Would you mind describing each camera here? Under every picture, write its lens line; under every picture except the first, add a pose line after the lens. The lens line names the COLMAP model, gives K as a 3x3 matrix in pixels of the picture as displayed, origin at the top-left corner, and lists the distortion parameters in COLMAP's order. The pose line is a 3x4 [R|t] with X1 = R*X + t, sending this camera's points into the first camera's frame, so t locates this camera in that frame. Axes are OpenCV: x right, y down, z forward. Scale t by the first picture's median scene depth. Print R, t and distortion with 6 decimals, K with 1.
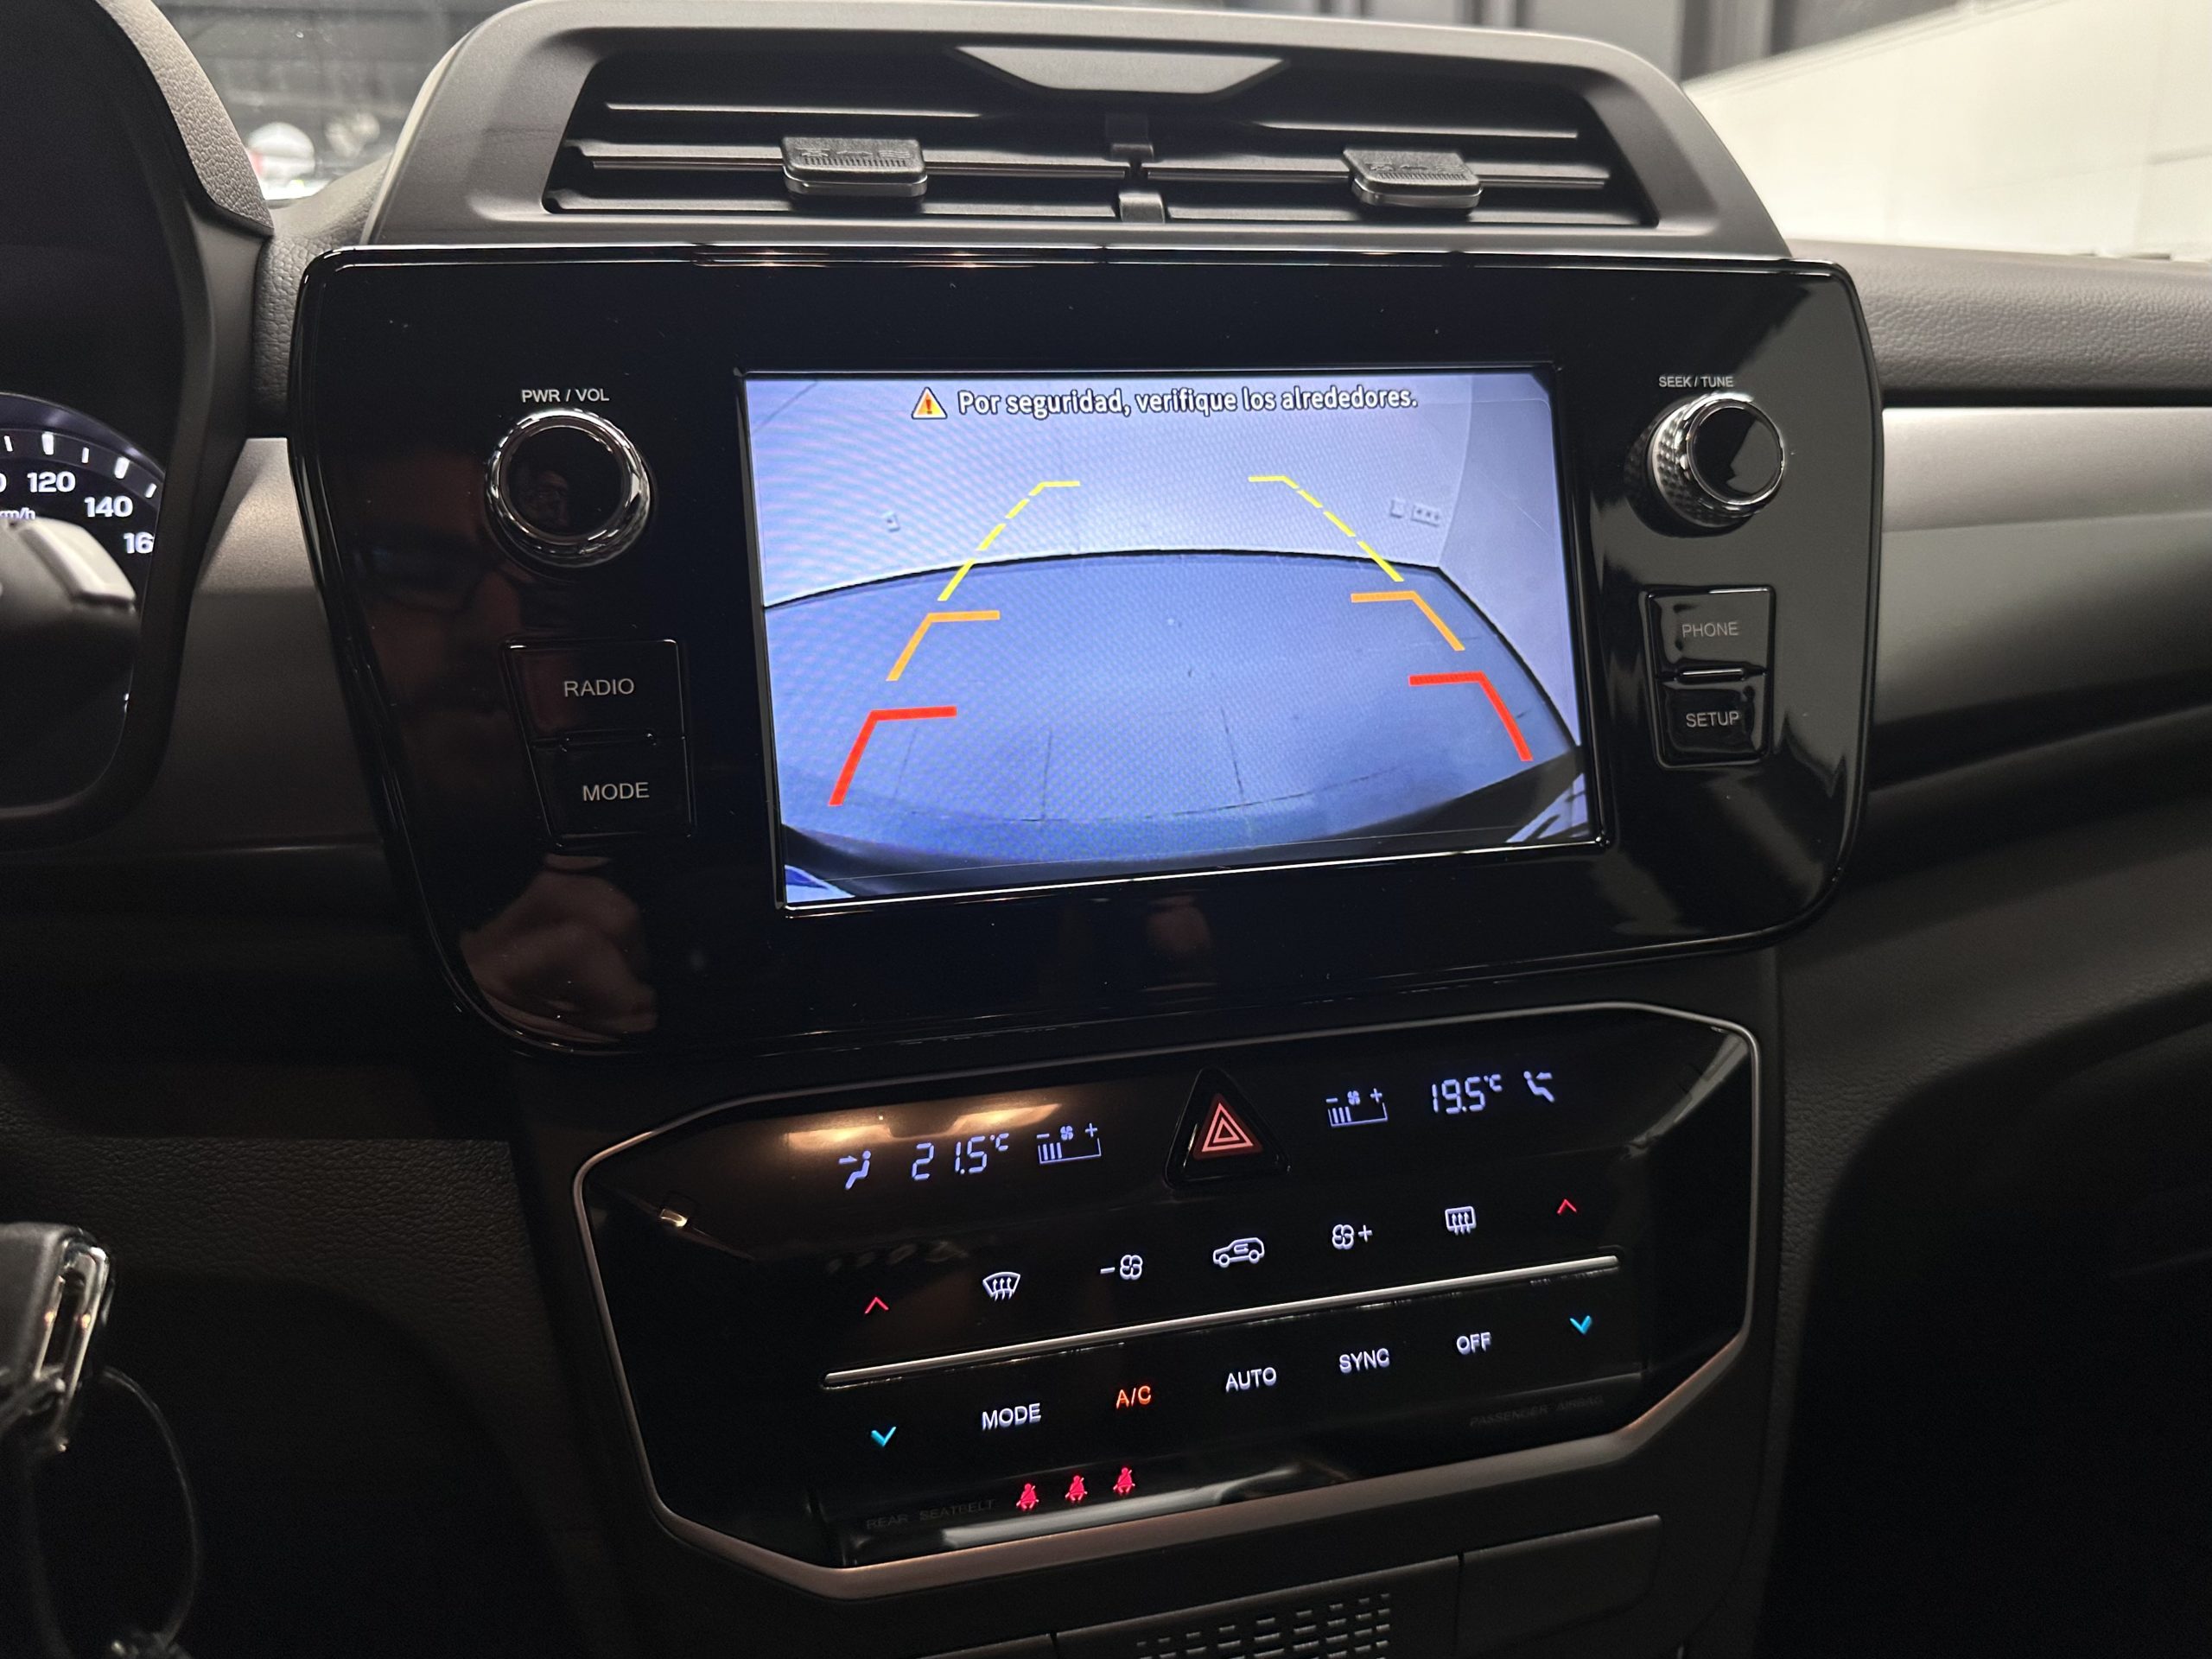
lens RADIAL K [[1600.9, 0, 1123.3], [0, 1600.9, 806.5], [0, 0, 1]] dist [0.097254, -0.126743]
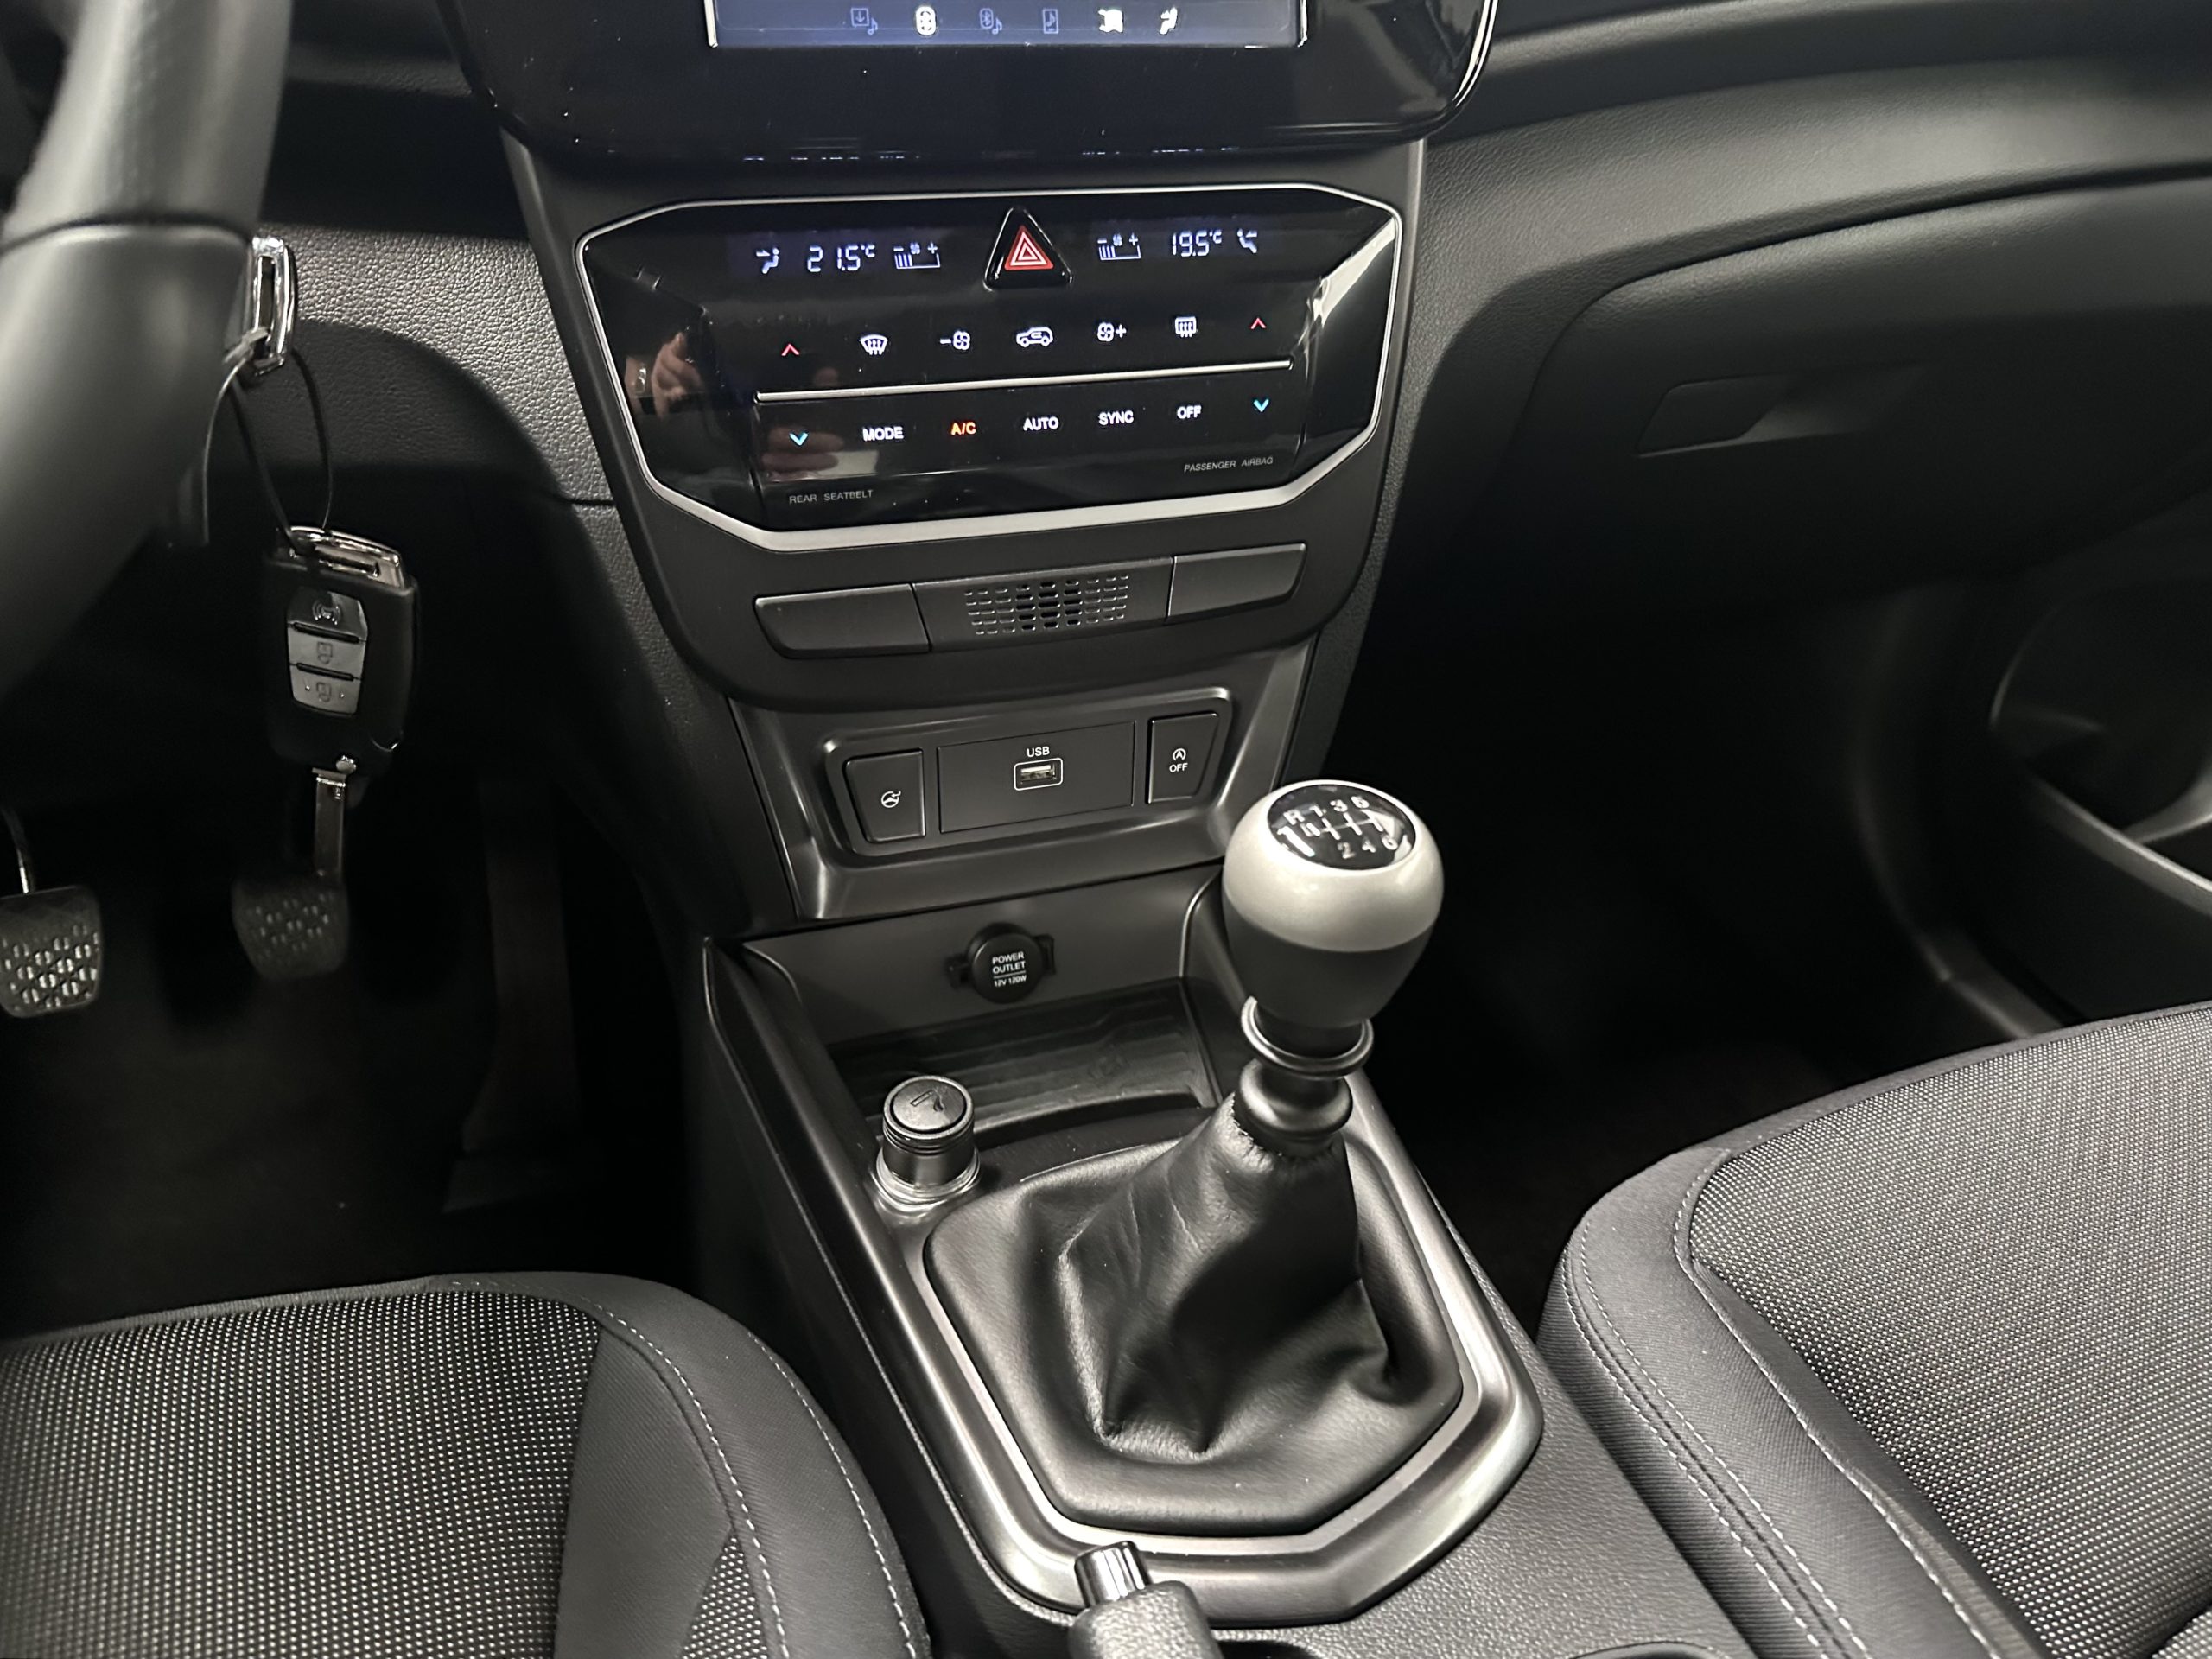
lens RADIAL K [[1567.9, 0, 1069.7], [0, 1567.9, 813.9], [0, 0, 1]] dist [0.133255, -0.230461]
pose [[0.994756, -0.005511, 0.102130, -0.044655], [-0.028109, 0.945365, 0.324801, 0.209683], [-0.098341, -0.325968, 0.940252, -0.482545]]
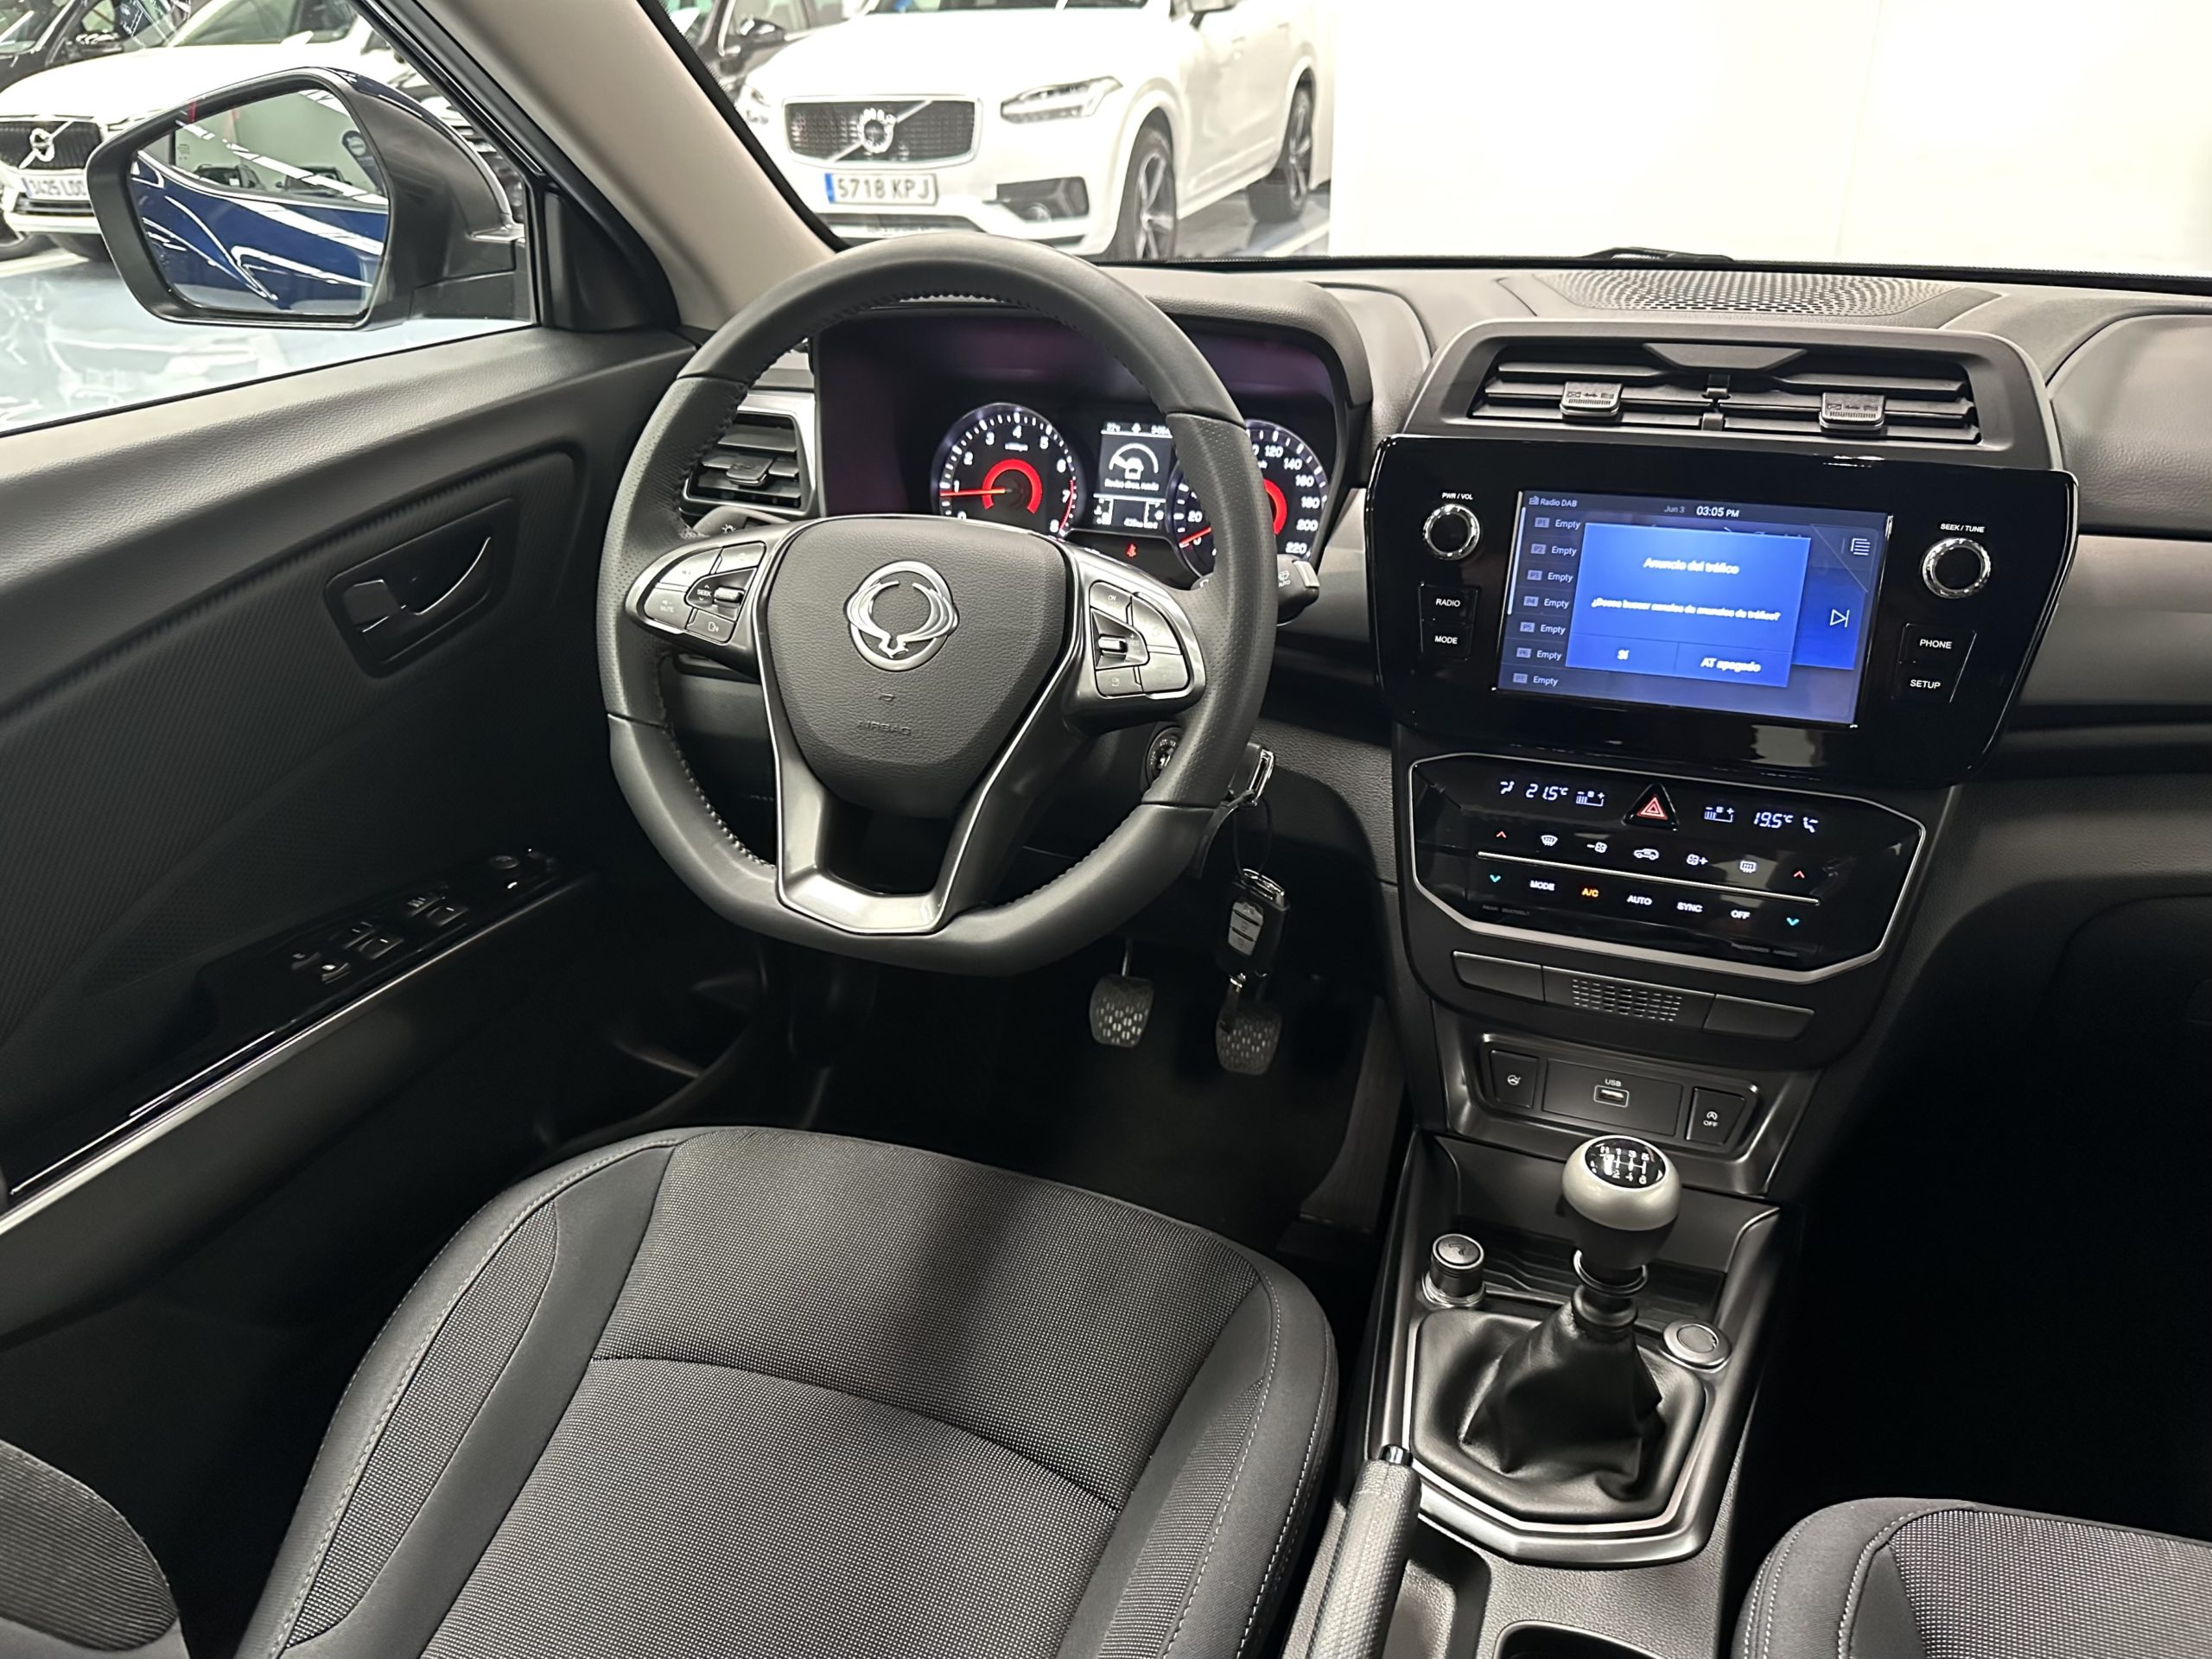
lens RADIAL K [[1542.6, 0, 1119.3], [0, 1542.6, 843.0], [0, 0, 1]] dist [0.056110, -0.113590]
pose [[0.830549, 0.250339, -0.497513, 0.576936], [-0.127763, 0.955105, 0.267304, -0.282126], [0.542094, -0.158445, 0.825245, -1.435303]]
